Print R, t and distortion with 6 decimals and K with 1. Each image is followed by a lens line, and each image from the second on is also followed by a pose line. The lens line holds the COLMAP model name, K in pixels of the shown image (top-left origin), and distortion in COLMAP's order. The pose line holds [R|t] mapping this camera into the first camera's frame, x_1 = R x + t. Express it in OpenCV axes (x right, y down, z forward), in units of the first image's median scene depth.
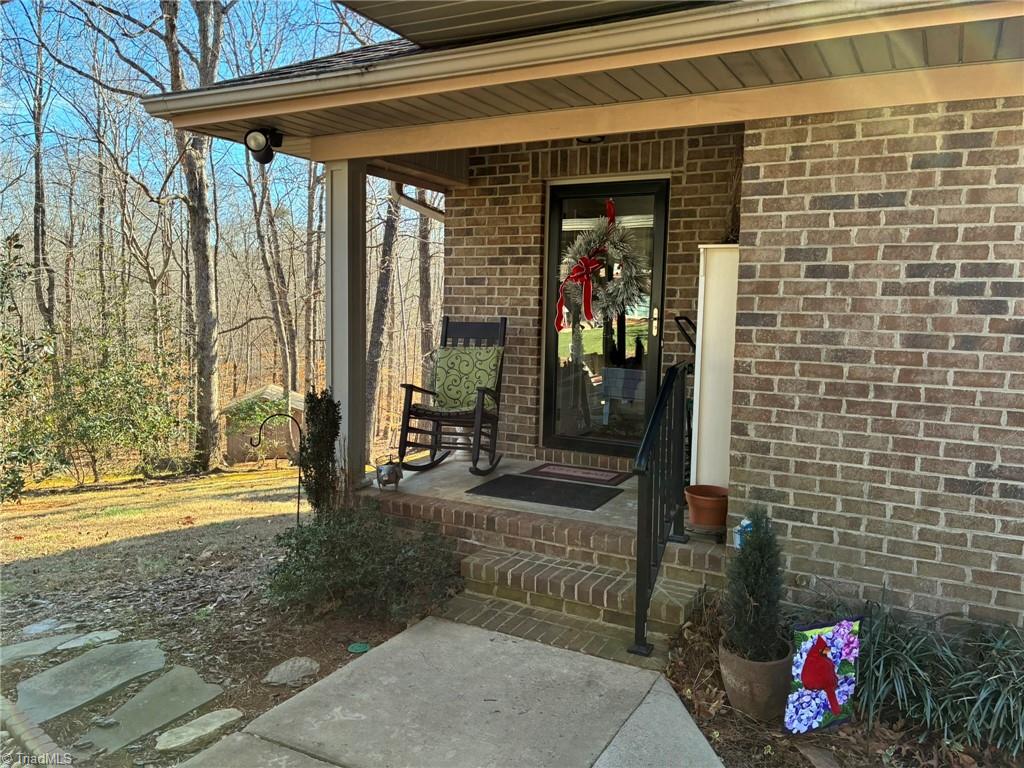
lens RADIAL K [[768.5, 0, 513.7], [0, 768.5, 381.1], [0, 0, 1]] dist [0.065967, -0.084314]
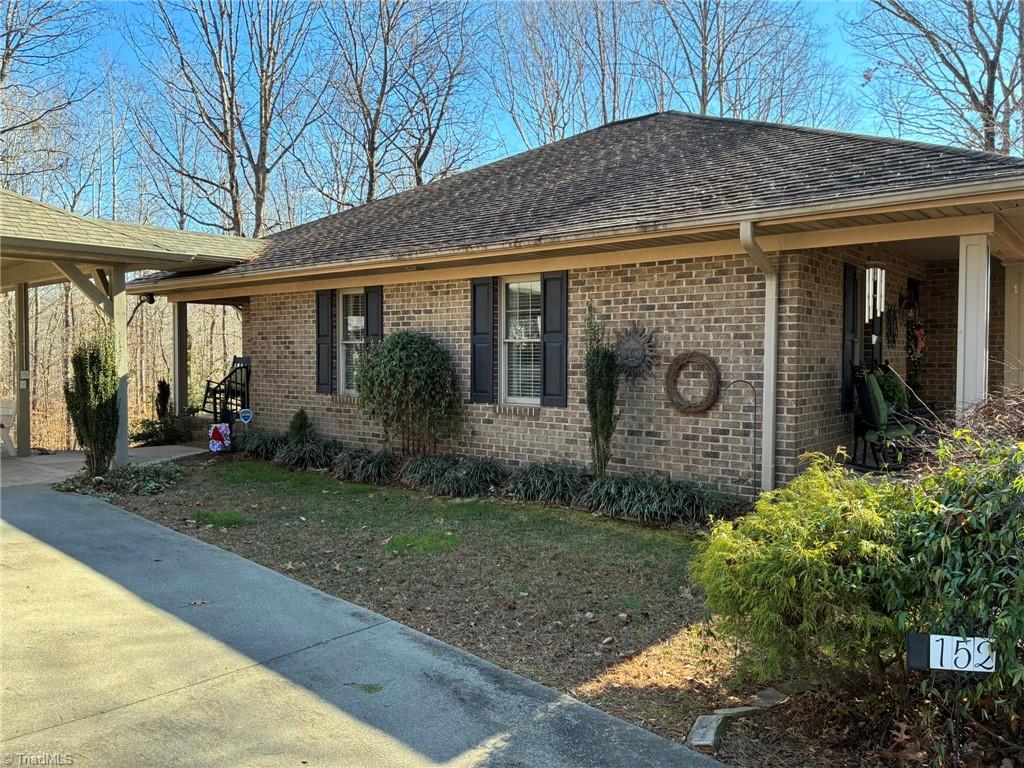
lens RADIAL K [[768.5, 0, 515.8], [0, 768.5, 378.7], [0, 0, 1]] dist [0.065967, -0.084314]
pose [[0.980991, -0.008135, -0.193885, 2.498905], [-0.005266, 0.997637, -0.068501, 0.314853], [0.193984, 0.068220, 0.978630, -2.485433]]
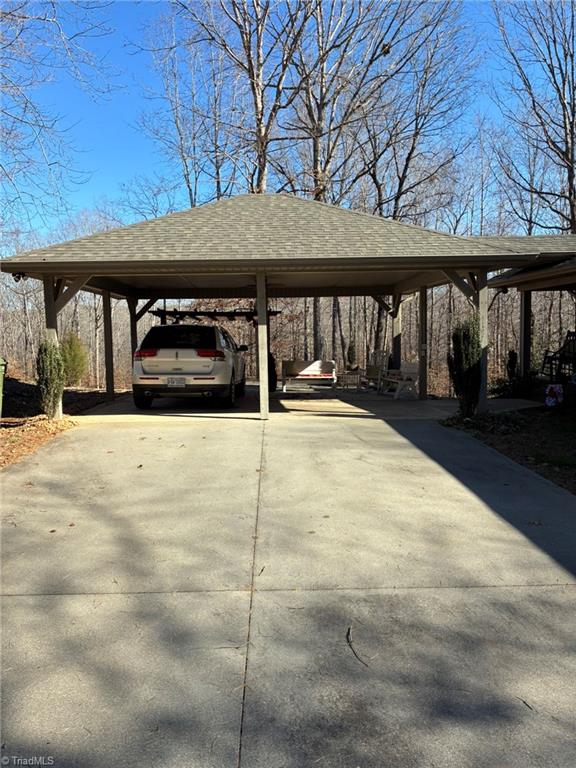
lens RADIAL K [[576.3, 0, 289.5], [0, 576.3, 379.7], [0, 0, 1]] dist [0.065967, -0.084314]
pose [[0.549774, 0.037623, -0.834466, 2.466981], [-0.051016, 0.998633, 0.011413, 0.295866], [0.833754, 0.036297, 0.550942, -2.435366]]
